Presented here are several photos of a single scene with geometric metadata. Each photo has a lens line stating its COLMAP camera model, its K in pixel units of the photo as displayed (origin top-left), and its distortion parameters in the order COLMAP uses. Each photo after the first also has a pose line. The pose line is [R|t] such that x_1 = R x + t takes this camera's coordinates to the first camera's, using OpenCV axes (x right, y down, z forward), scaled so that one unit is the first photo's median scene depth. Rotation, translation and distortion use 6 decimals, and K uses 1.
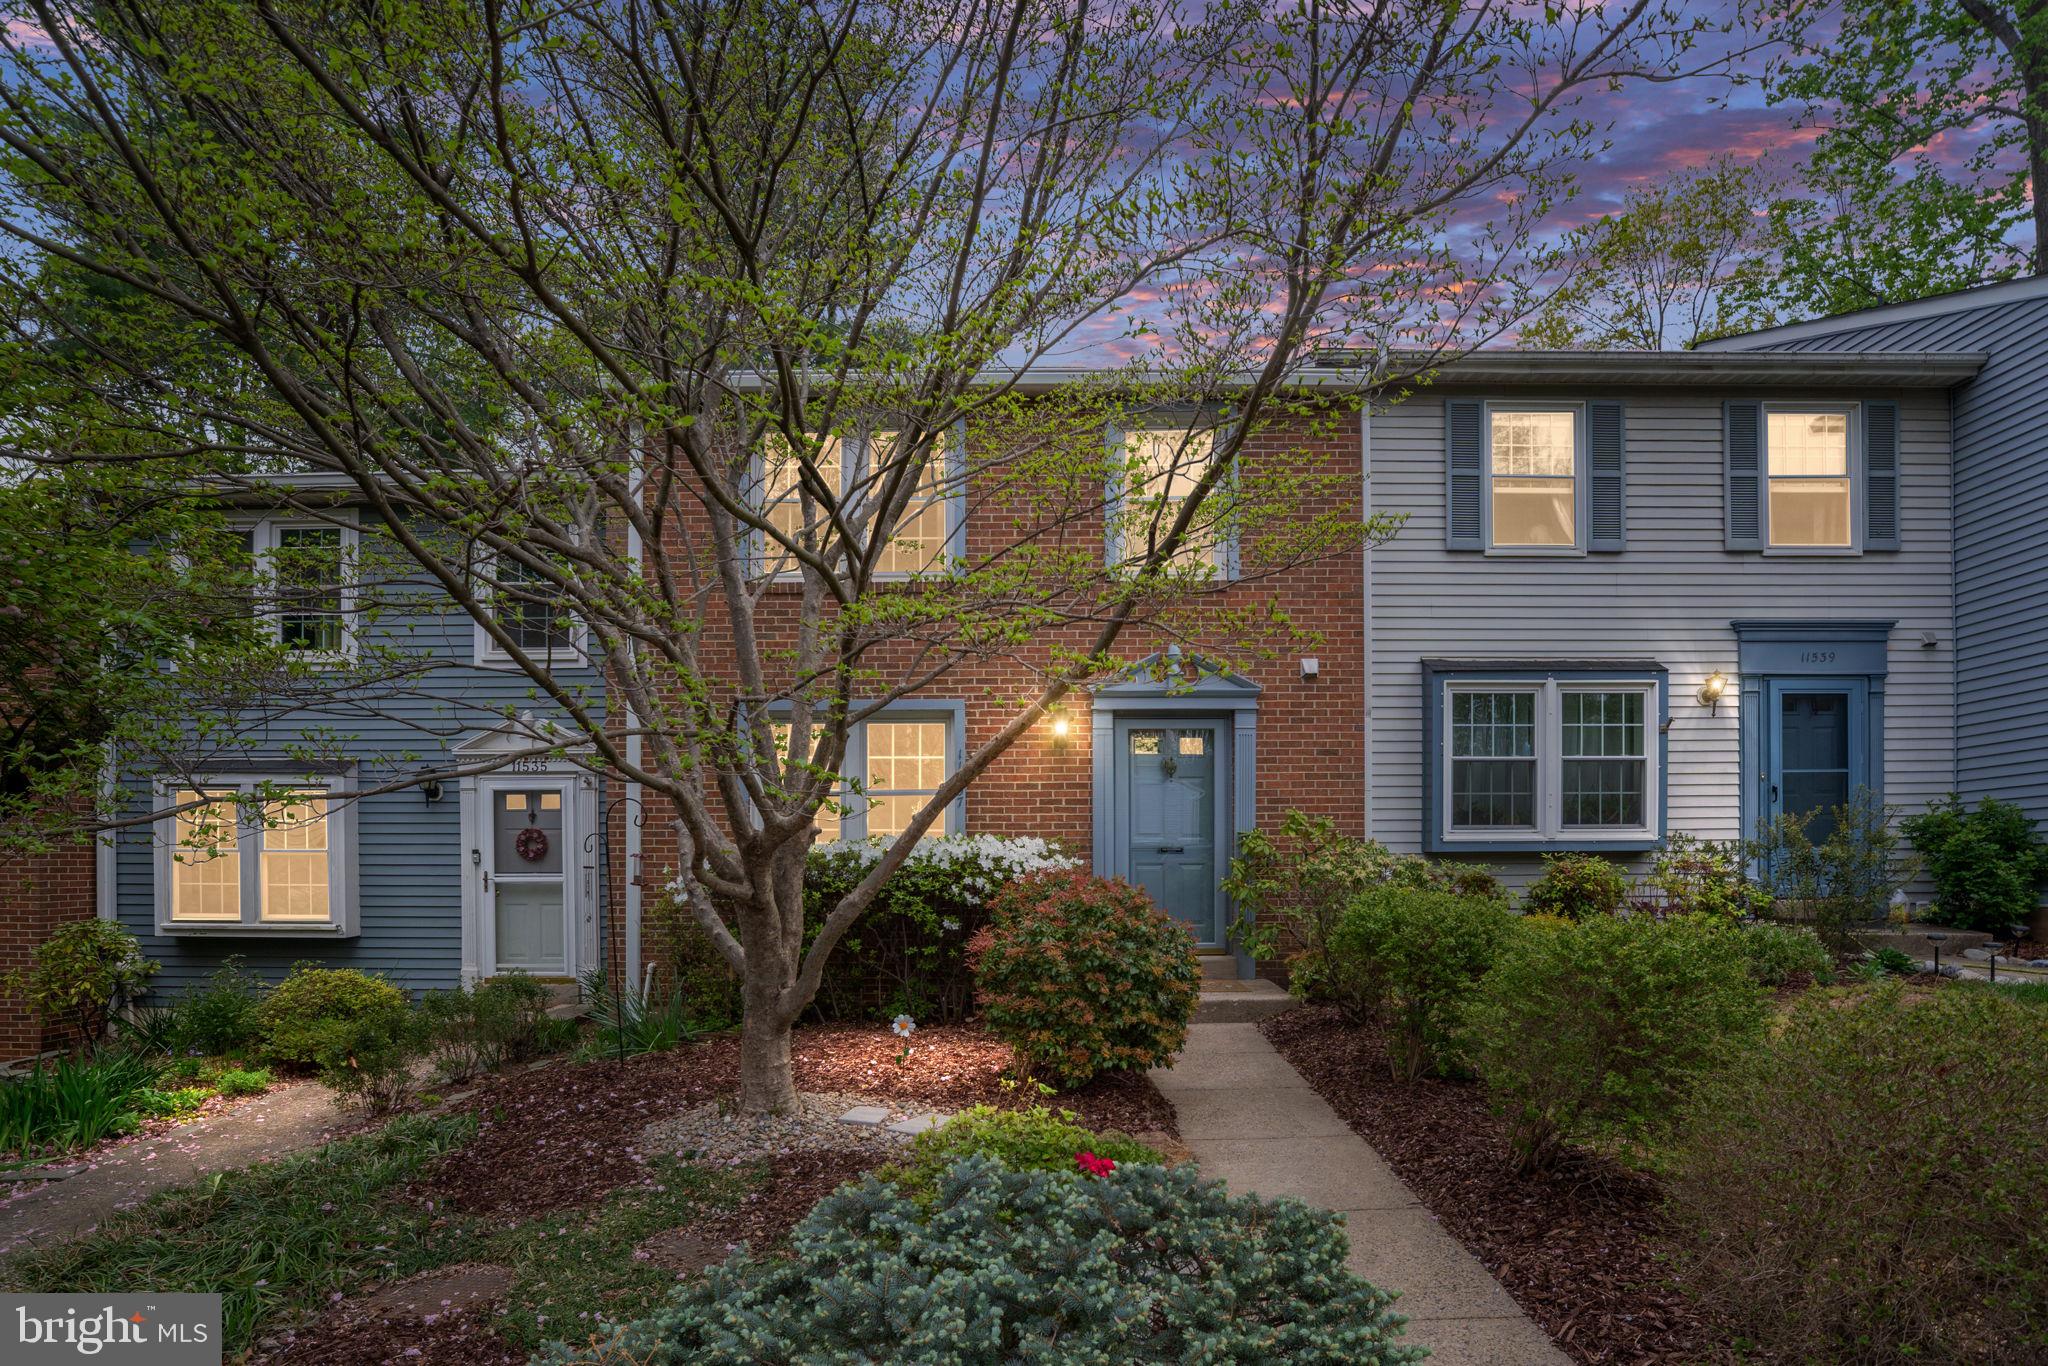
lens RADIAL K [[1207.4, 0, 1024.0], [0, 1207.4, 683.0], [0, 0, 1]] dist [-0.043855, 0.000147]
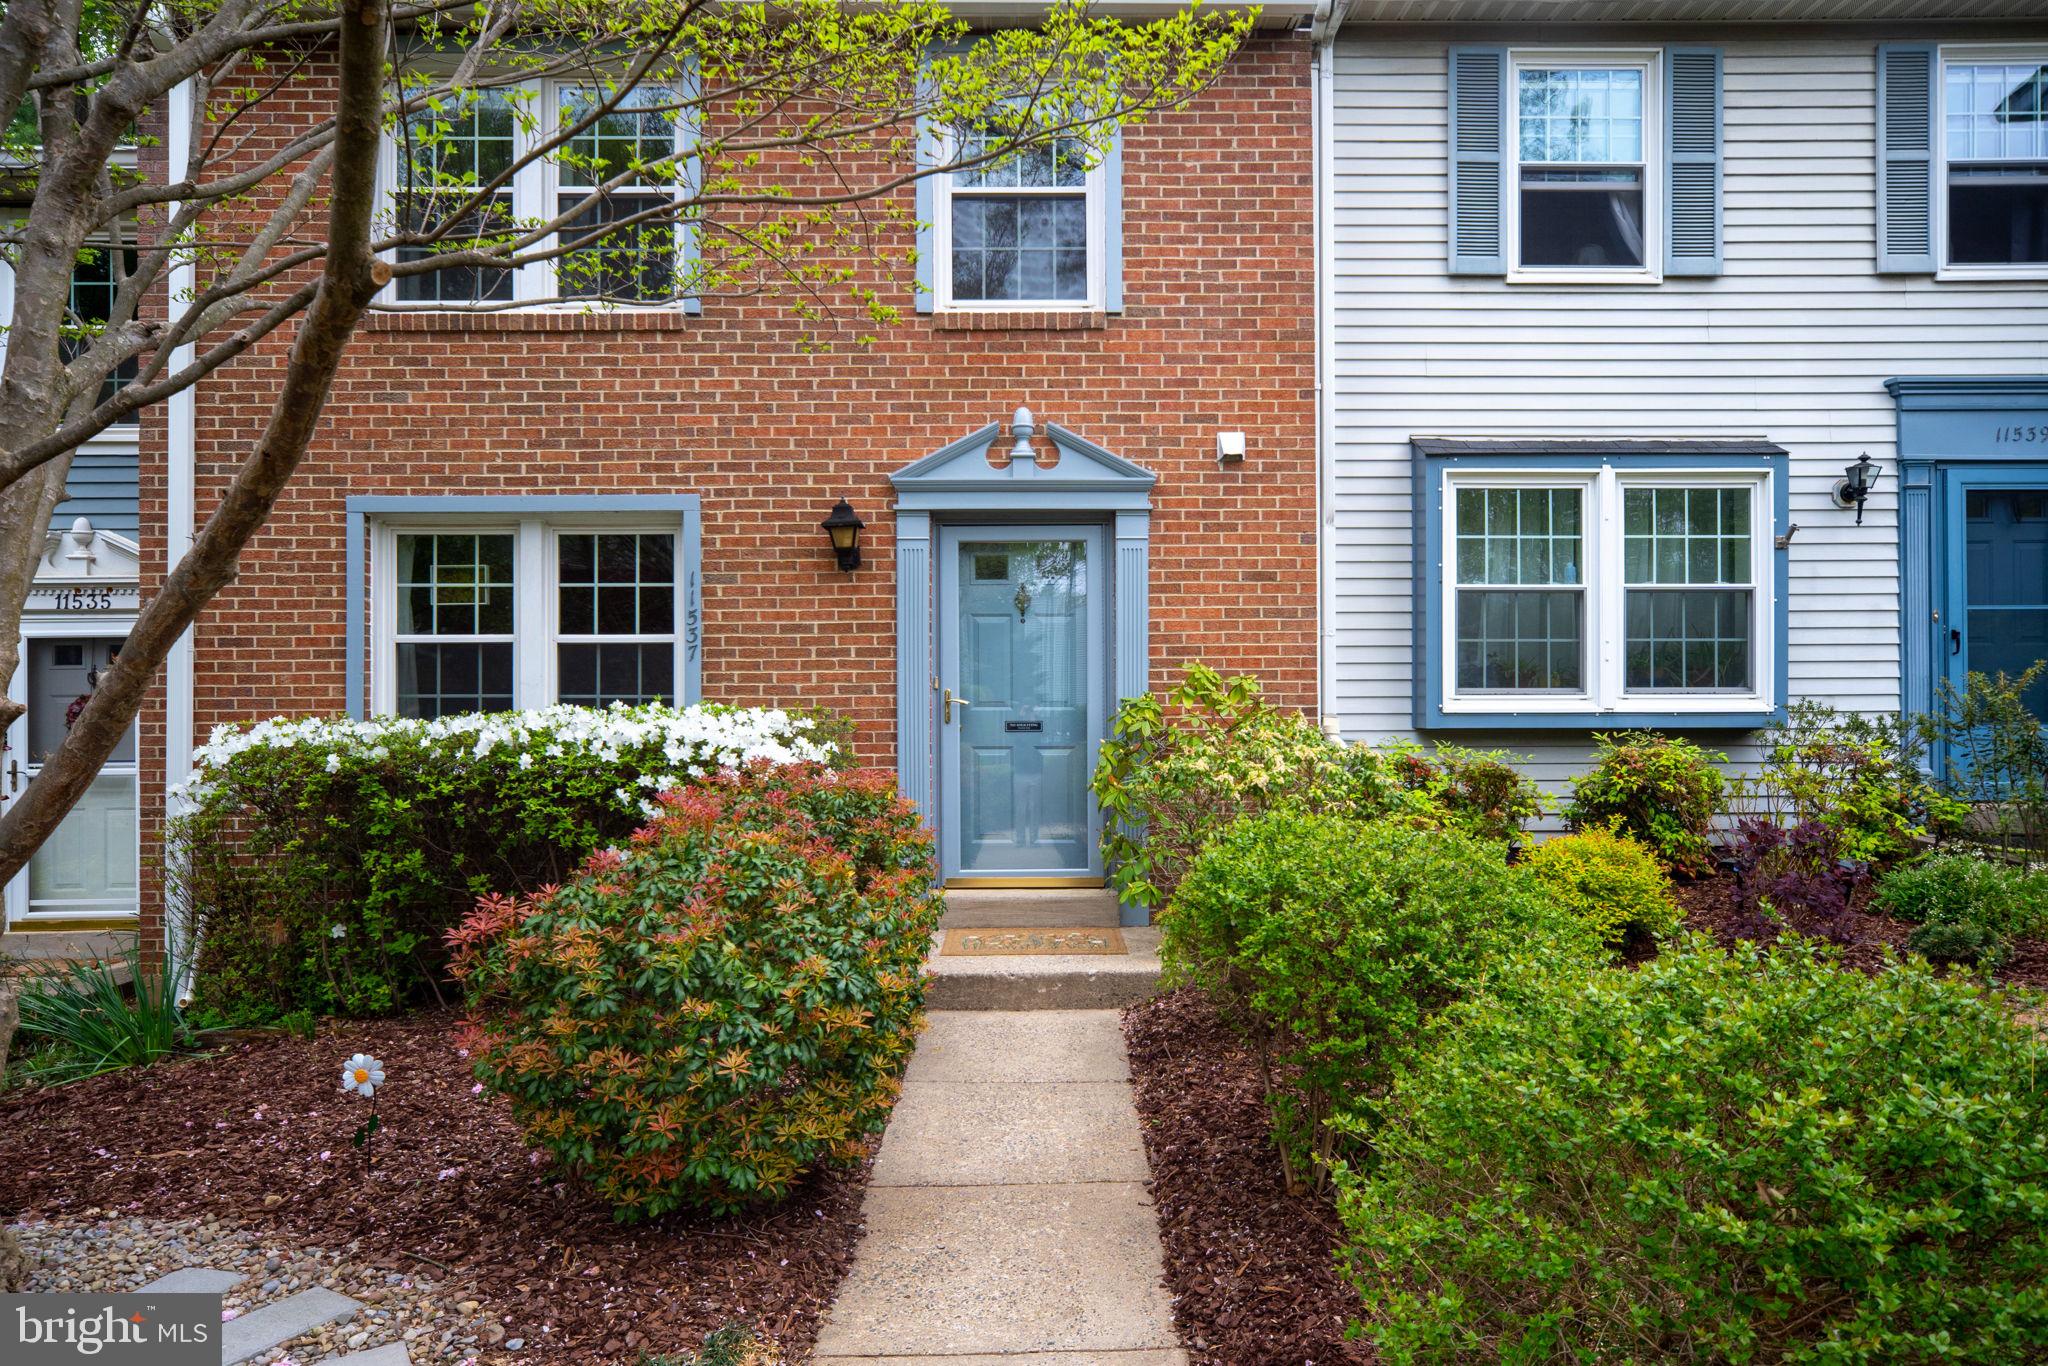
lens RADIAL K [[1377.0, 0, 1026.0], [0, 1377.0, 516.9], [0, 0, 1]] dist [0.000268, 0.004334]
pose [[0.999985, -0.001013, 0.005466, 0.116857], [0.001024, 0.999997, -0.001993, 0.025796], [-0.005464, 0.001999, 0.999983, 0.245181]]
